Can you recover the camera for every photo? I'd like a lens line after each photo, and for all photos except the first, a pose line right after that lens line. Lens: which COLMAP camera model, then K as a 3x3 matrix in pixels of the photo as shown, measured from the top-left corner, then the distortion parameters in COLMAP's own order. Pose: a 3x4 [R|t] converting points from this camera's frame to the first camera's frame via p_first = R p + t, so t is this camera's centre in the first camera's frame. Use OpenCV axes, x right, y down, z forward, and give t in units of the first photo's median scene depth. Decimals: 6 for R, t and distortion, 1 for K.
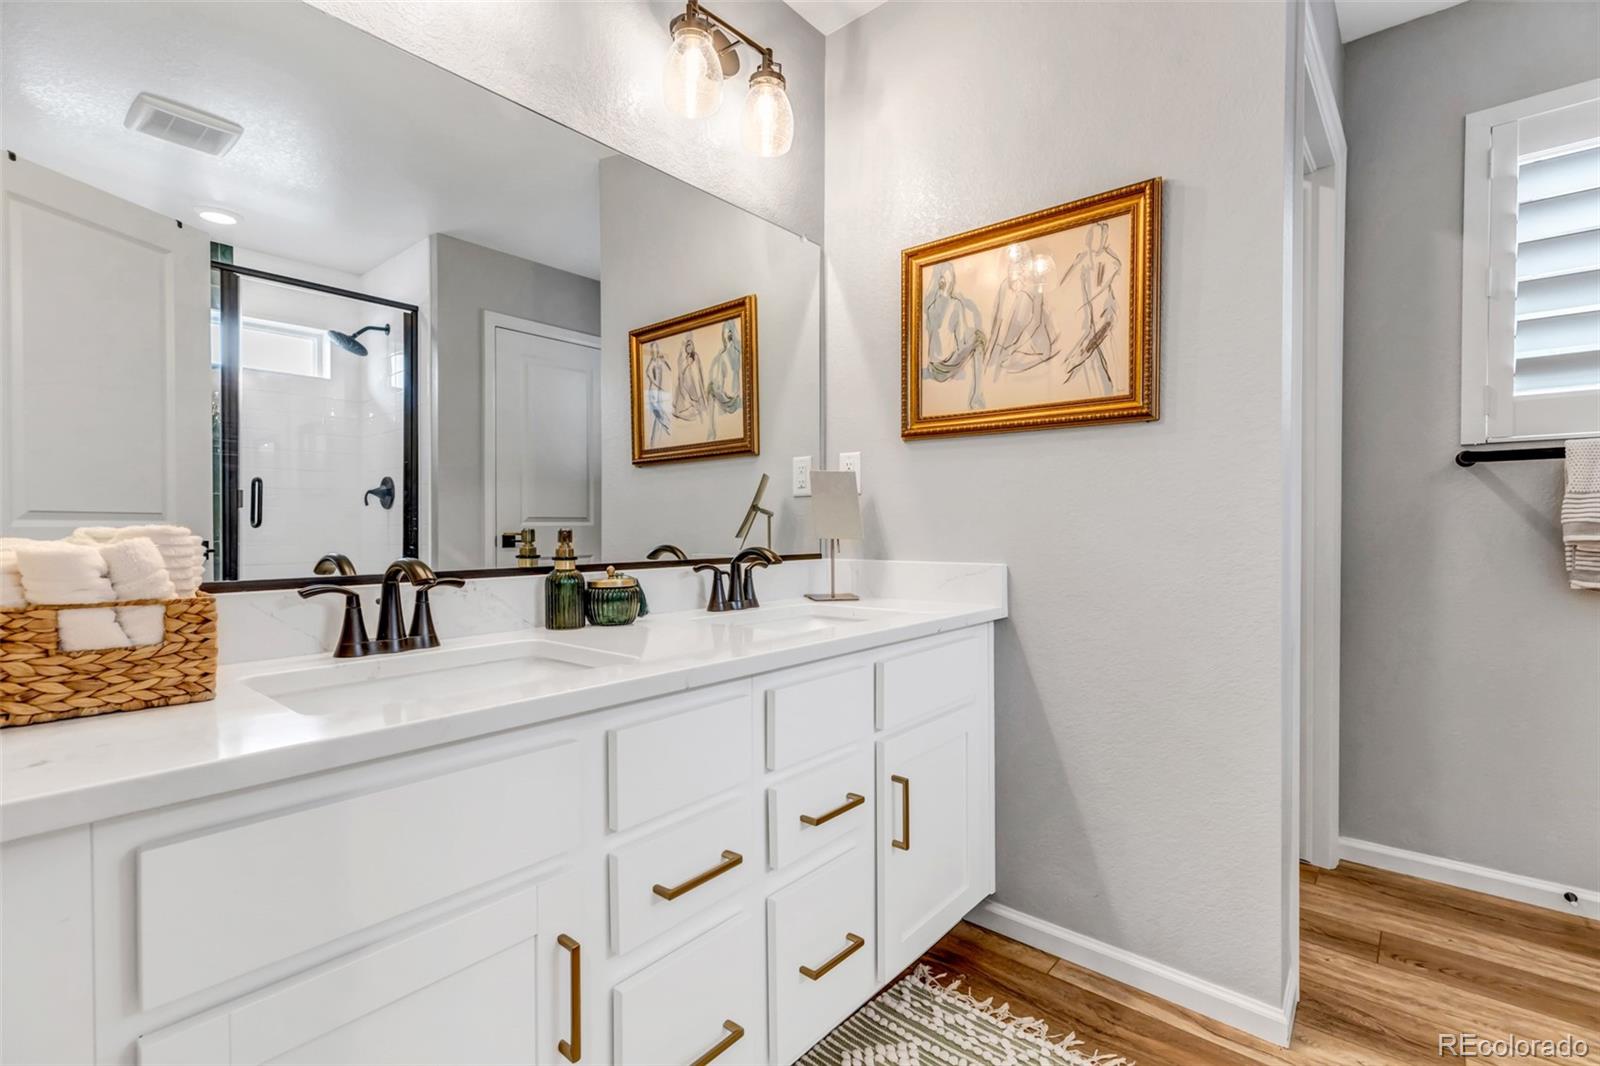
lens RADIAL K [[728.1, 0, 807.3], [0, 728.1, 539.2], [0, 0, 1]] dist [0.002482, 0.000115]
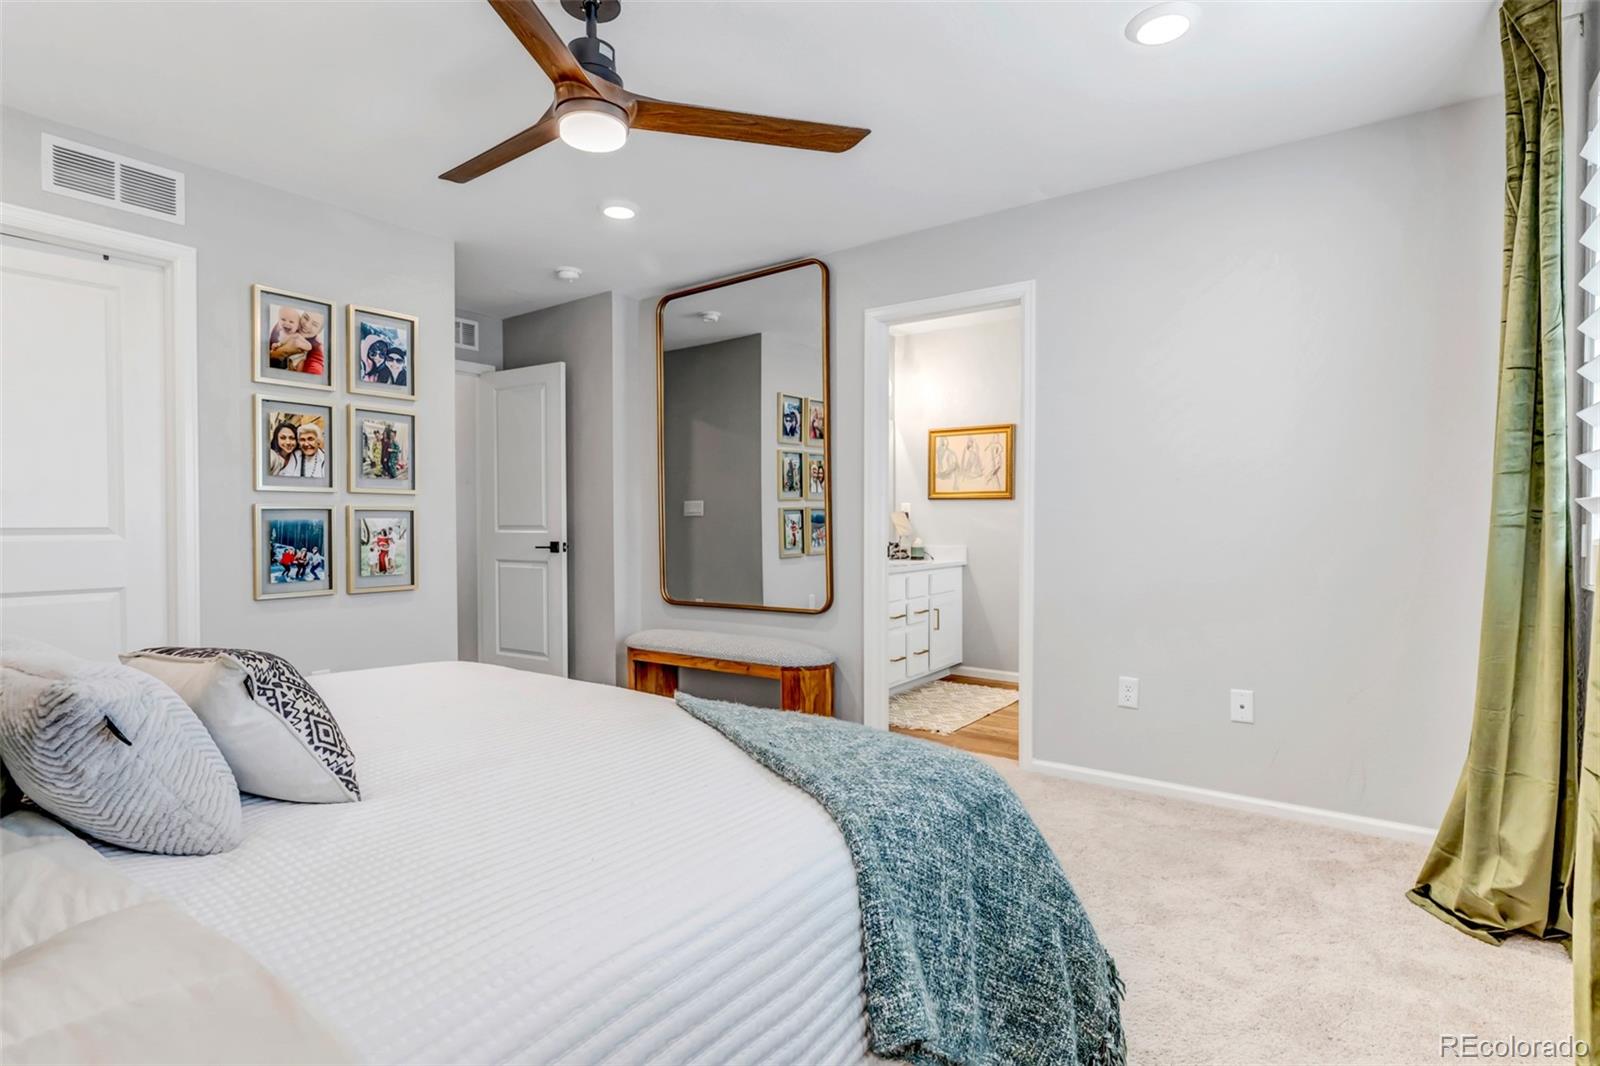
lens RADIAL K [[799.2, 0, 803.9], [0, 799.2, 536.4], [0, 0, 1]] dist [0.004239, 0.000550]
pose [[0.995605, 0.002757, 0.093610, -0.641636], [-0.002751, 0.999996, -0.000196, 0.000300], [-0.093611, -0.000063, 0.995609, -2.023666]]
